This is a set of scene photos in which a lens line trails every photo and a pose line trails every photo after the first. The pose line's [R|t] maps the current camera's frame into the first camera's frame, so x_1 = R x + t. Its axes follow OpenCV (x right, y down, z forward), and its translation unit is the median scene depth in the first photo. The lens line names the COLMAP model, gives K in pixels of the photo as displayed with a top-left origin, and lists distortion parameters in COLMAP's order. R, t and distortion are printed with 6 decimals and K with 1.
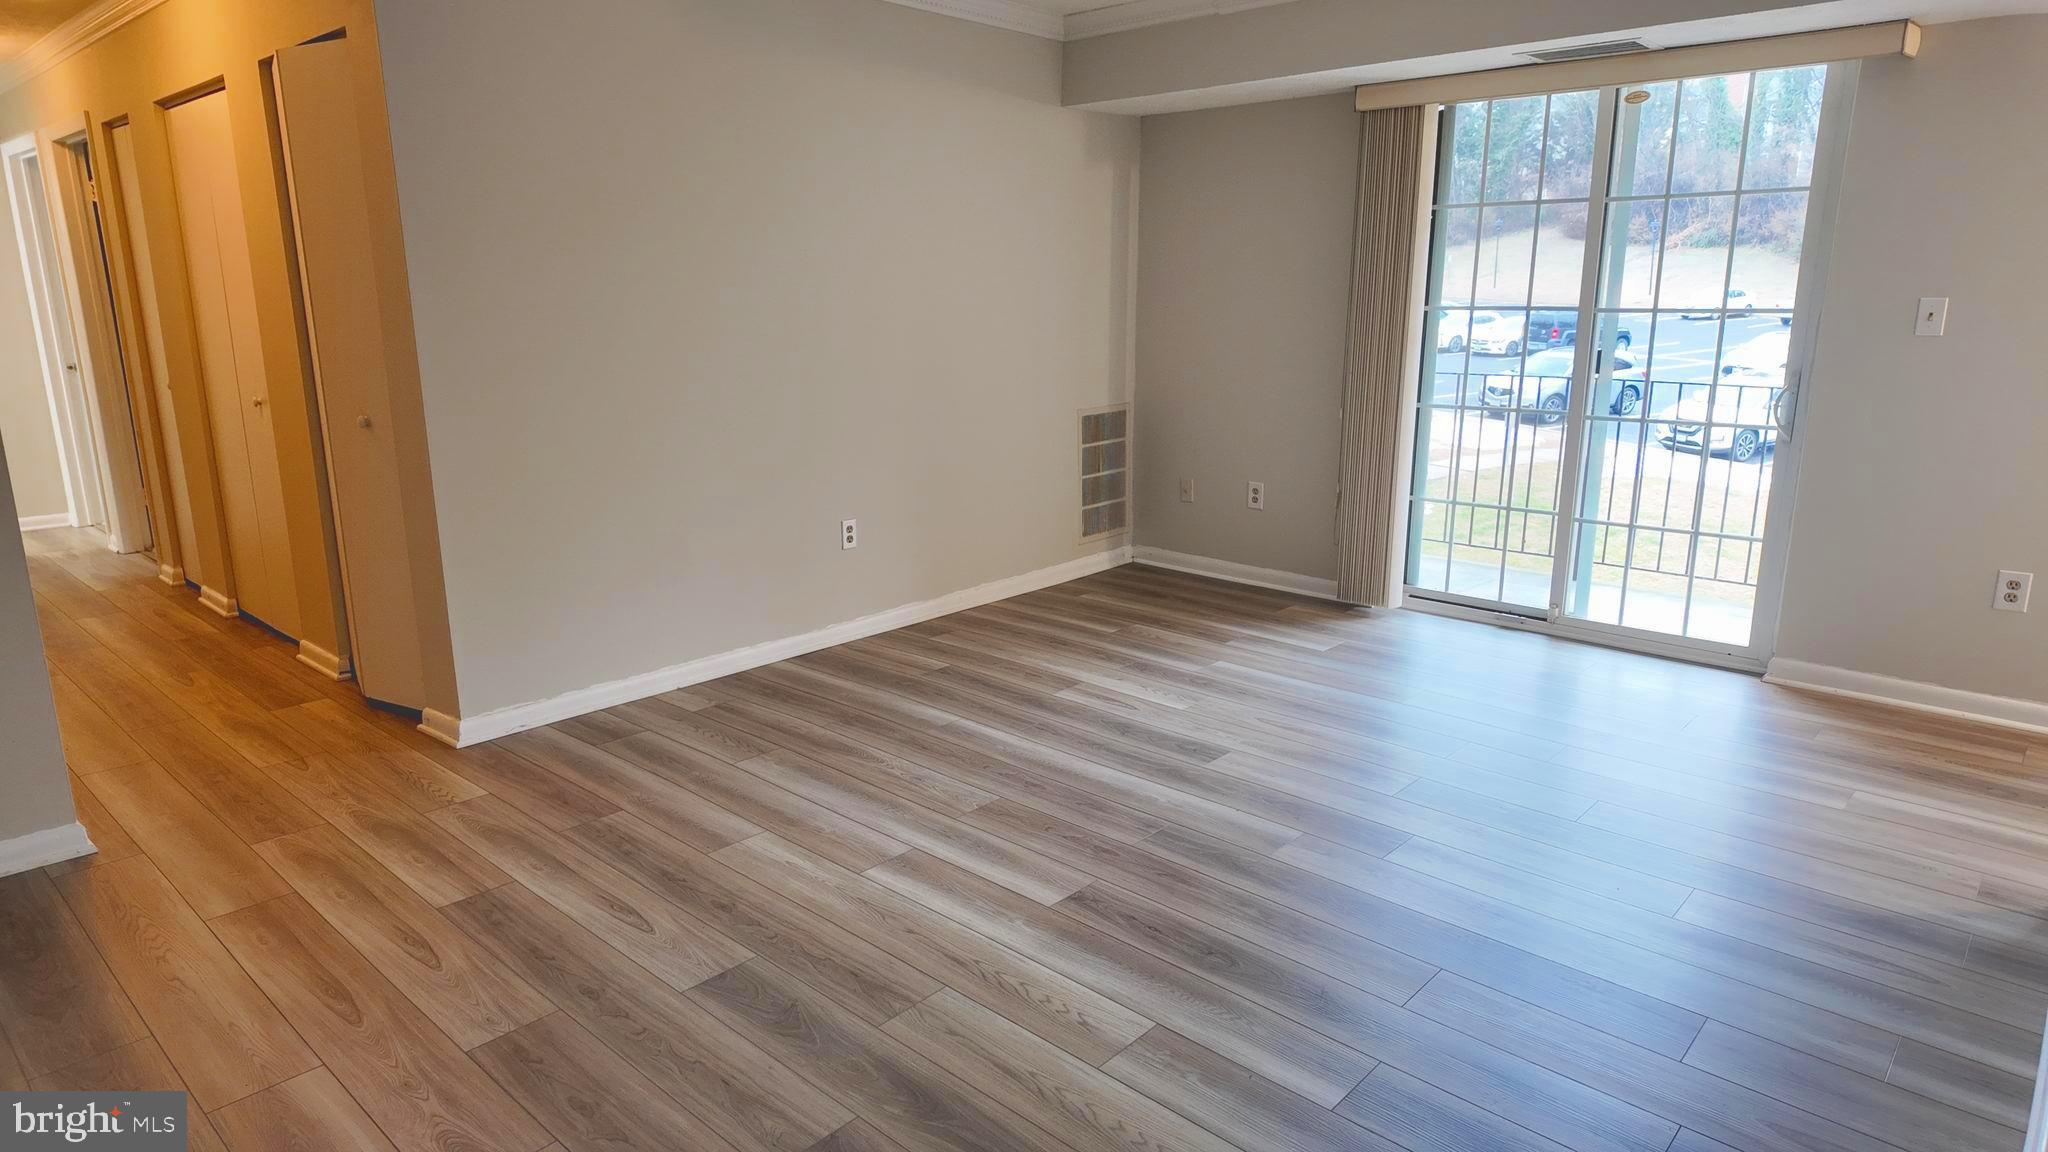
lens RADIAL K [[1202.5, 0, 1023.5], [0, 1202.5, 575.5], [0, 0, 1]] dist [-0.003383, -0.000685]
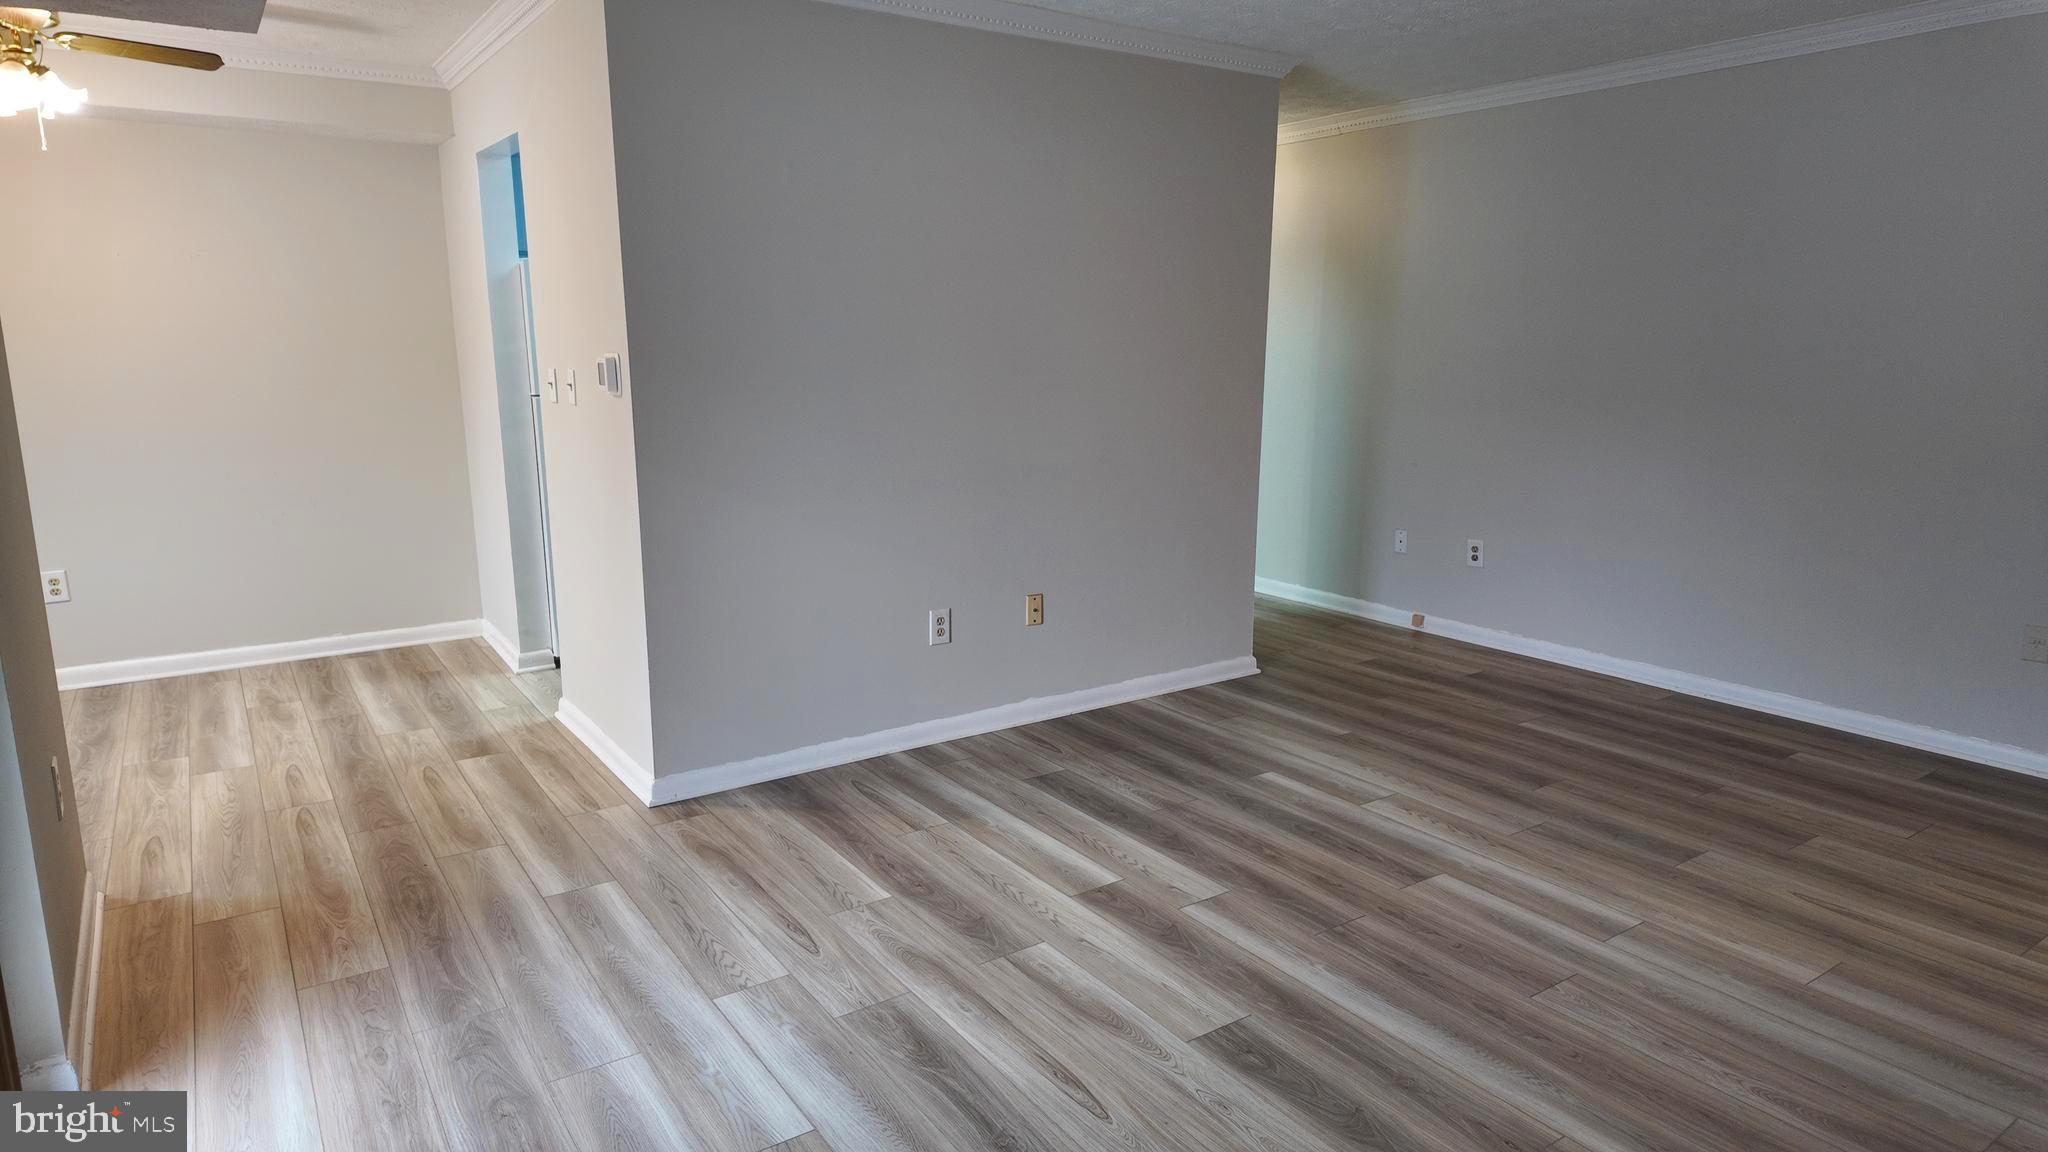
lens RADIAL K [[1202.5, 0, 1024.6], [0, 1202.5, 576.0], [0, 0, 1]] dist [-0.003383, -0.000685]
pose [[-0.974131, -0.037886, 0.222784, 0.152773], [0.057327, 0.912168, 0.405787, -0.444536], [-0.218590, 0.408061, -0.886400, 1.822581]]
